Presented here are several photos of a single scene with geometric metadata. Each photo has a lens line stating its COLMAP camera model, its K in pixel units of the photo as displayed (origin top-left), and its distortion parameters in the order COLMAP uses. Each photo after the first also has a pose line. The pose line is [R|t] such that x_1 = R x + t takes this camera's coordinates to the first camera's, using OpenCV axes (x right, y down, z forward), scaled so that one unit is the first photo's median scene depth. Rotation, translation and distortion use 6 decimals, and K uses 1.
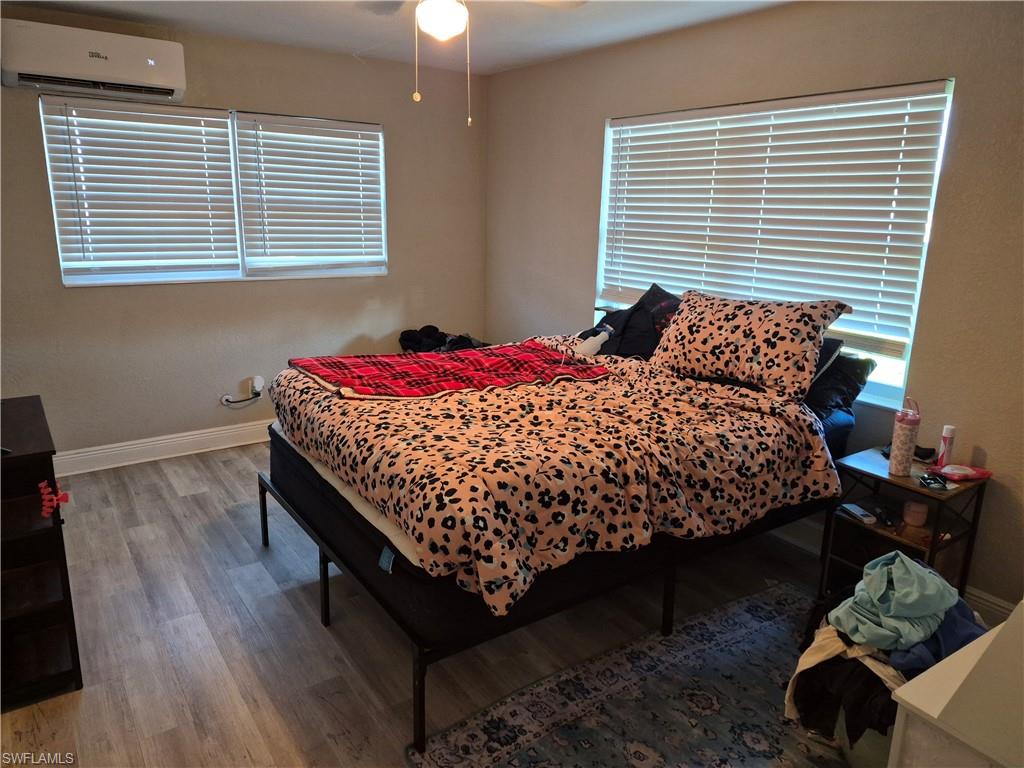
lens RADIAL K [[704.3, 0, 511.4], [0, 704.3, 382.1], [0, 0, 1]] dist [-0.002047, -0.000607]
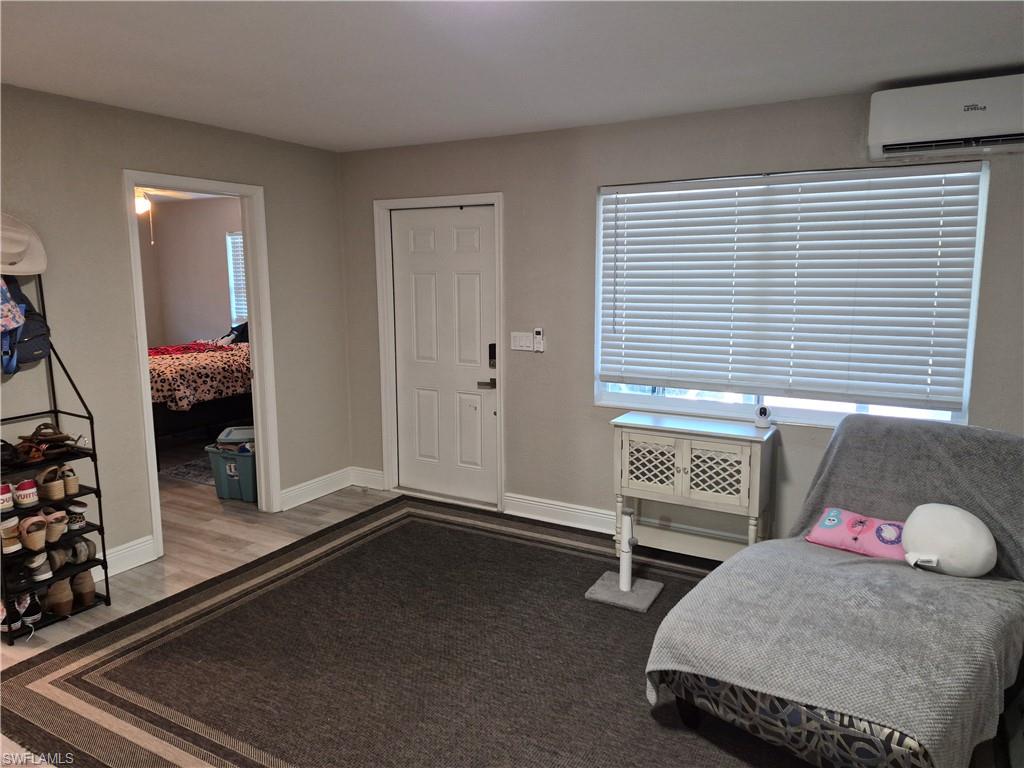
lens RADIAL K [[704.3, 0, 511.9], [0, 704.3, 382.4], [0, 0, 1]] dist [-0.002047, -0.000607]
pose [[0.907006, -0.088485, 0.411715, 0.019486], [0.129102, 0.989025, -0.071851, 0.552794], [-0.400839, 0.118323, 0.908476, -2.038545]]
